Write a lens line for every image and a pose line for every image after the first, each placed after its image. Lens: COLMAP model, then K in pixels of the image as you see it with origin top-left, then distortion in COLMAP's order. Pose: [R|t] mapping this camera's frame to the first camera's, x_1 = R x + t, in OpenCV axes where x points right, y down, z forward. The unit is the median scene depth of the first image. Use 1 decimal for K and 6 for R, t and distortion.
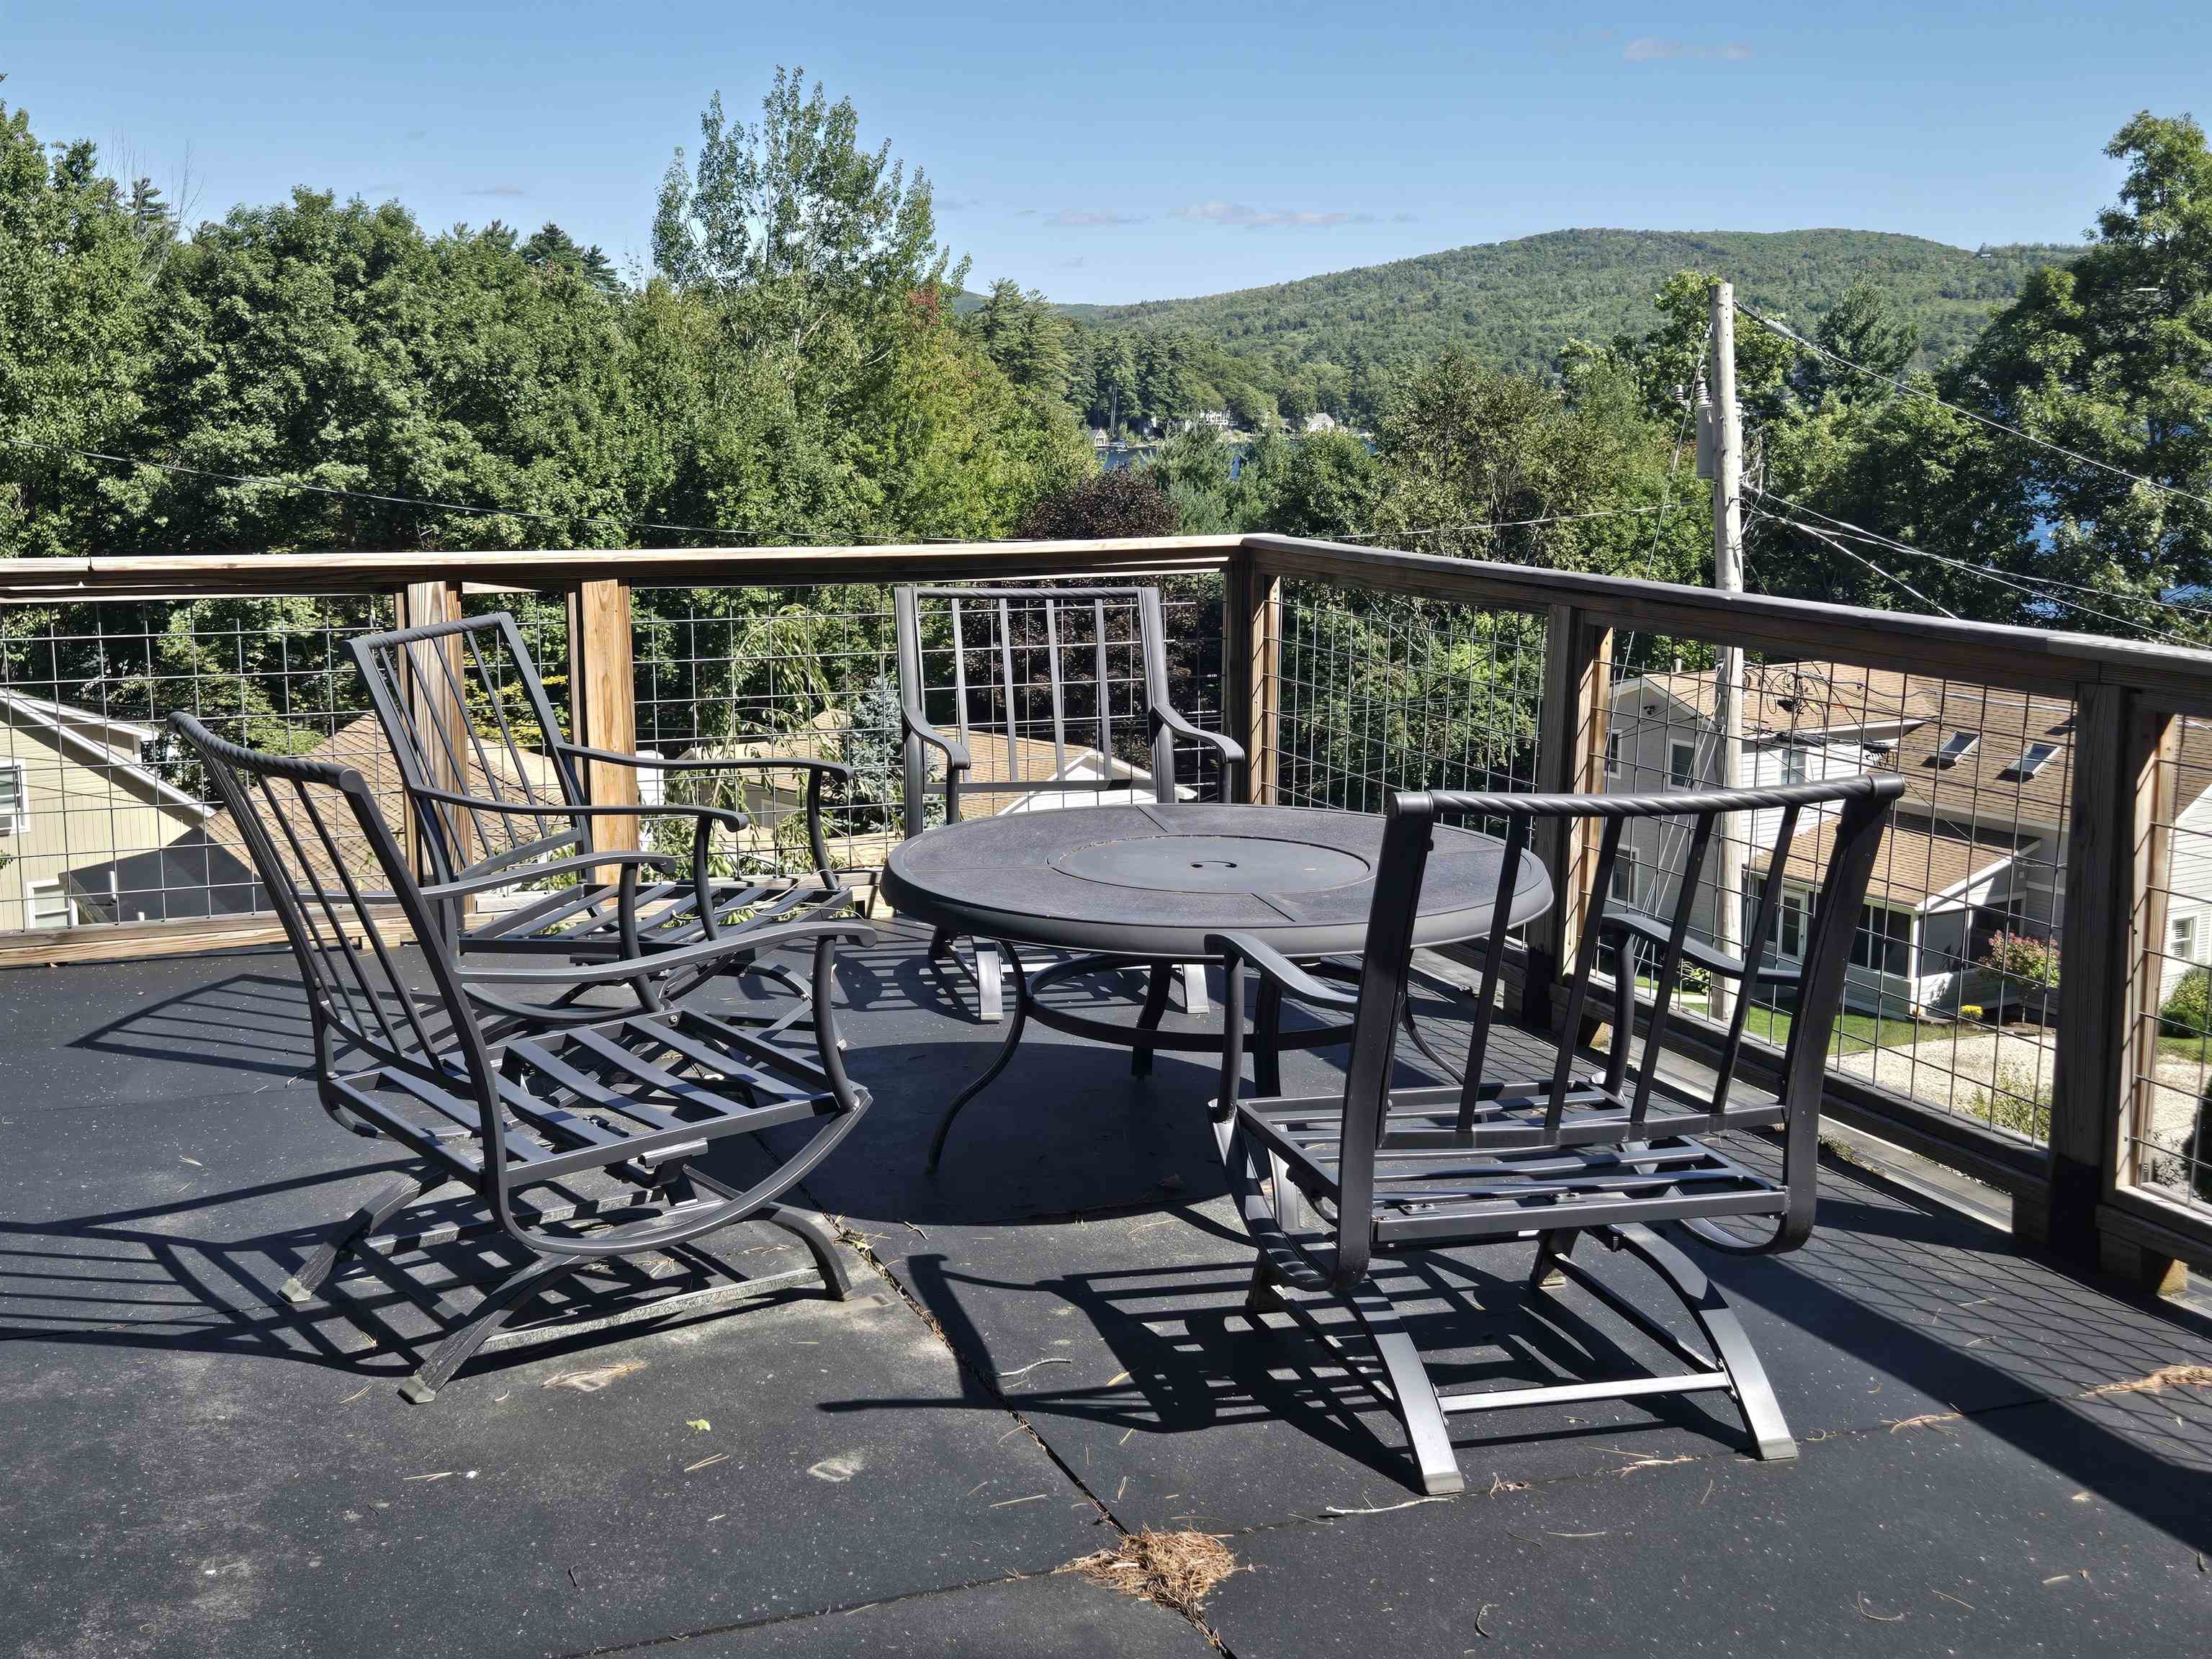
lens RADIAL K [[2459.1, 0, 1100.3], [0, 2459.1, 845.3], [0, 0, 1]] dist [0.080772, -0.029368]
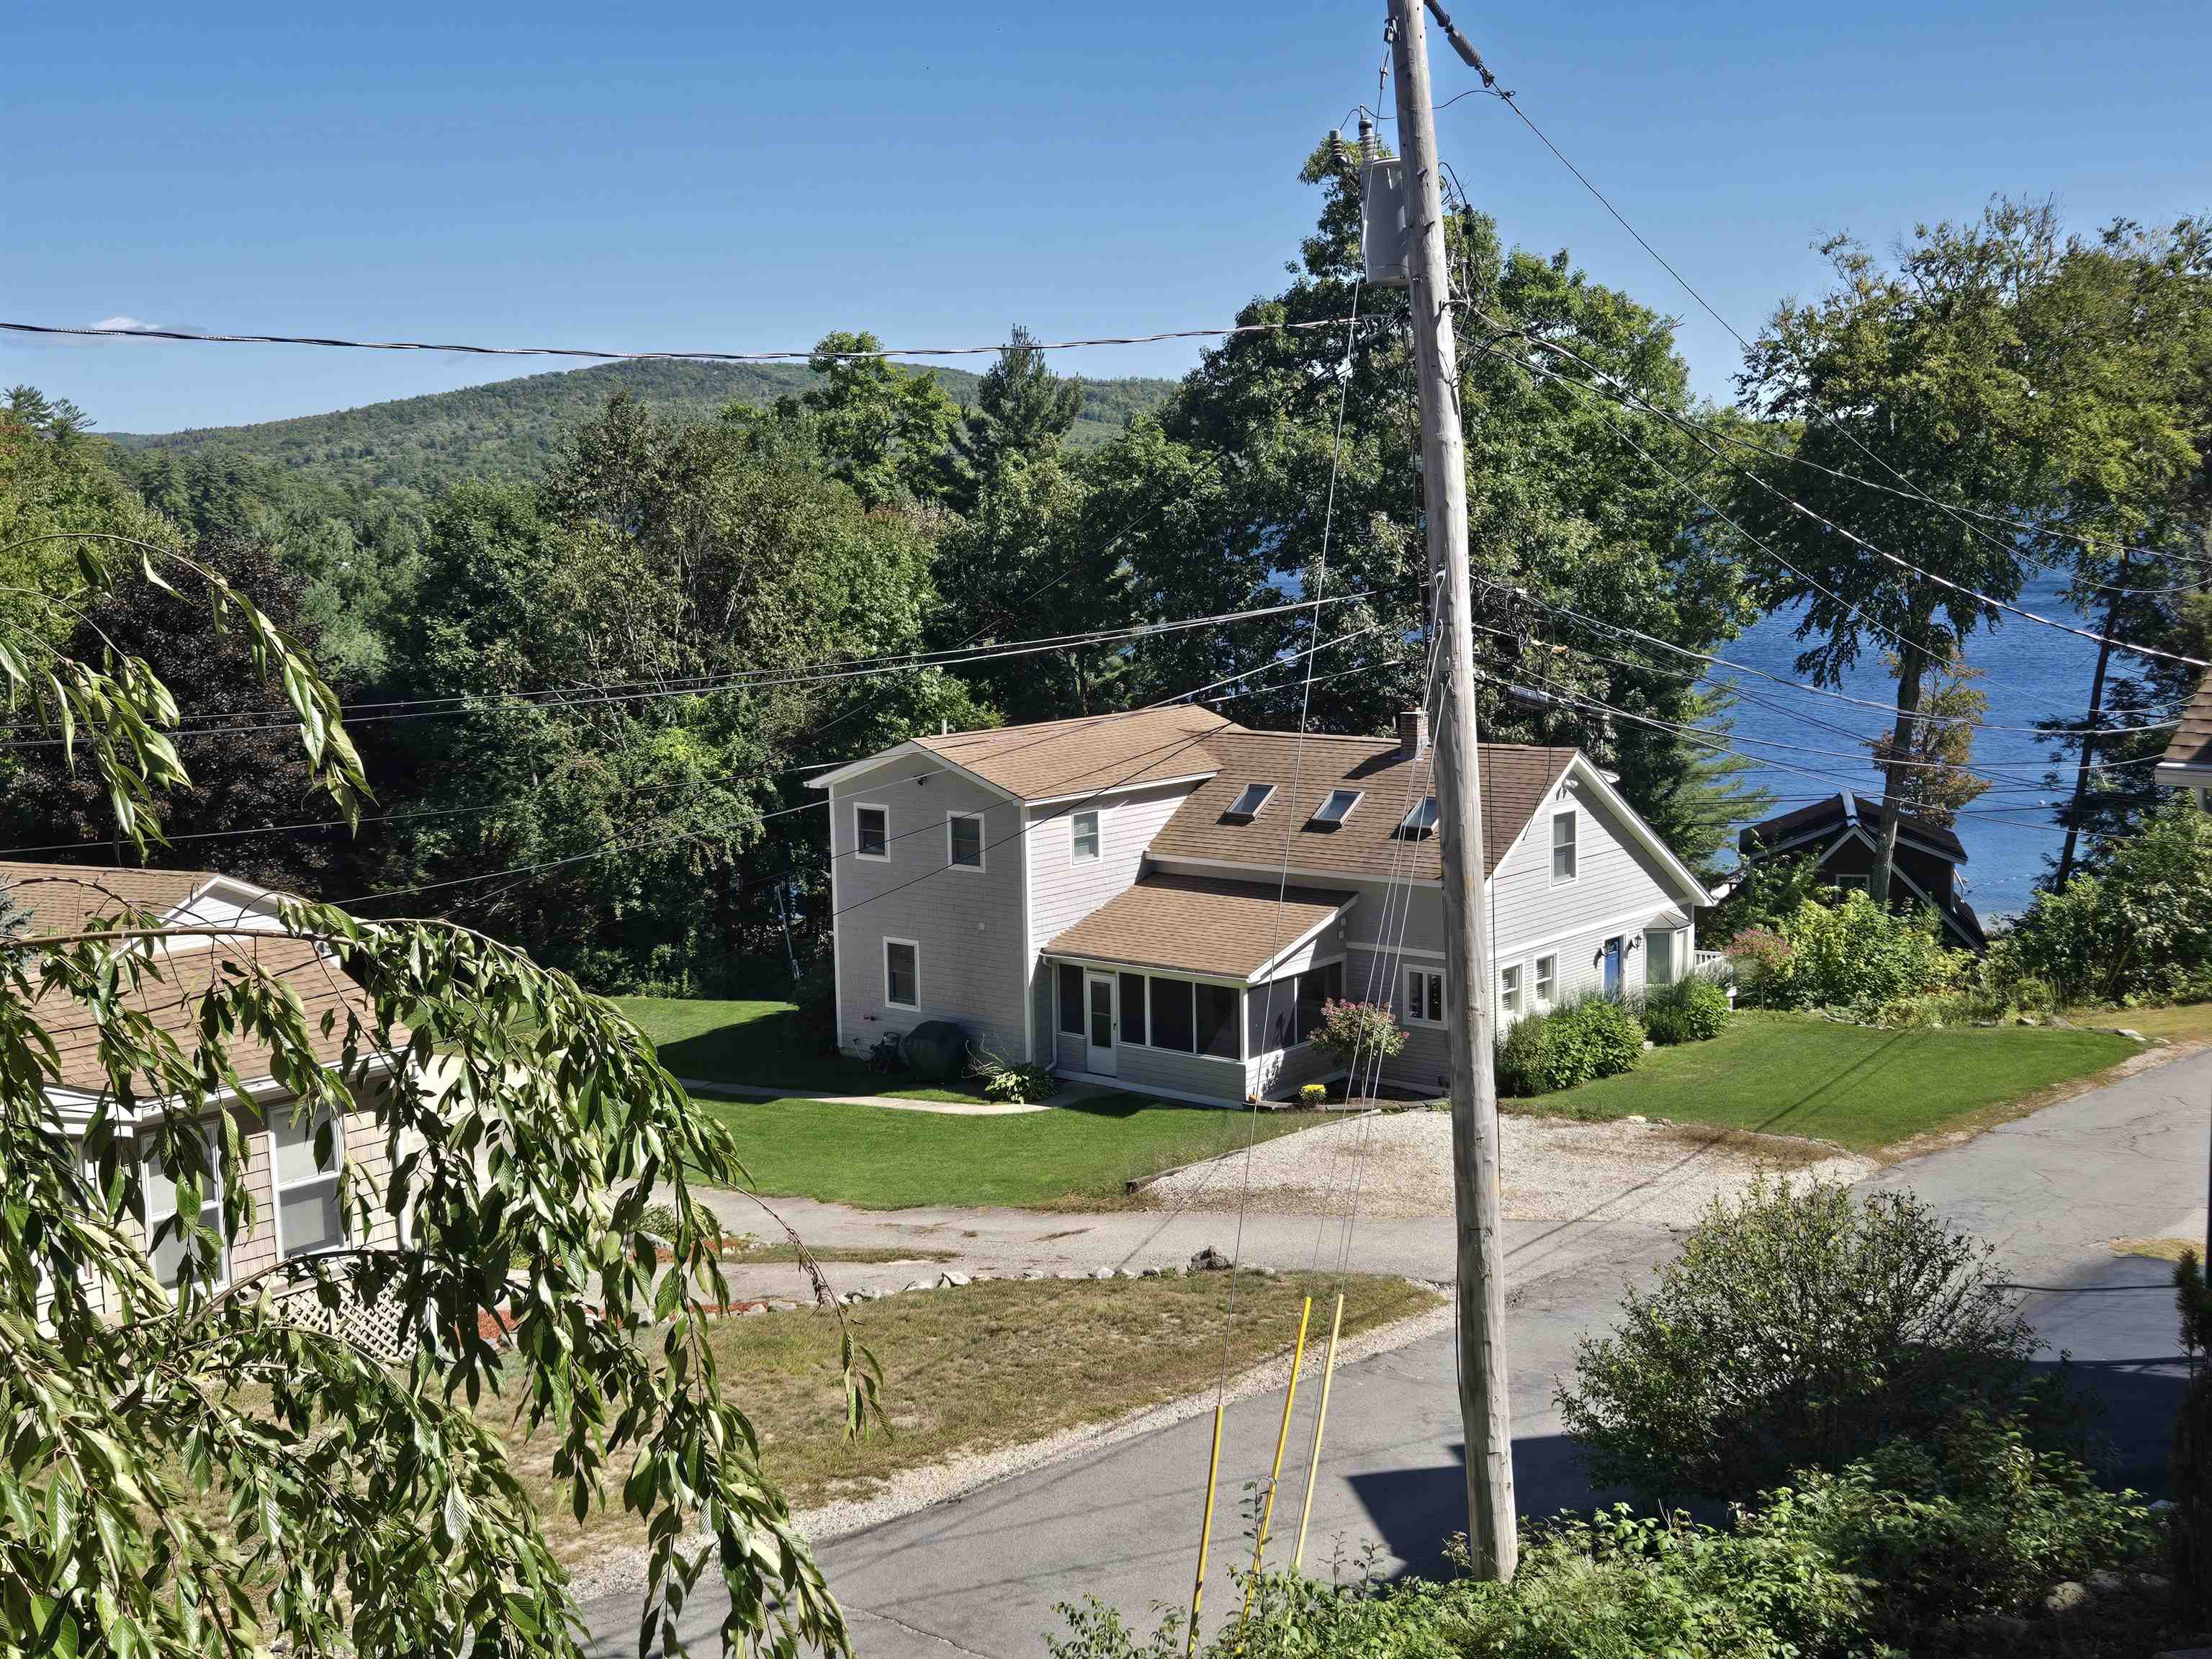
lens RADIAL K [[2351.2, 0, 1106.0], [0, 2351.2, 829.5], [0, 0, 1]] dist [0.340677, -1.019510]
pose [[0.929856, -0.069712, 0.361259, -0.016649], [0.089517, 0.995246, -0.038360, -0.000613], [-0.356867, 0.068008, 0.931676, 0.188395]]
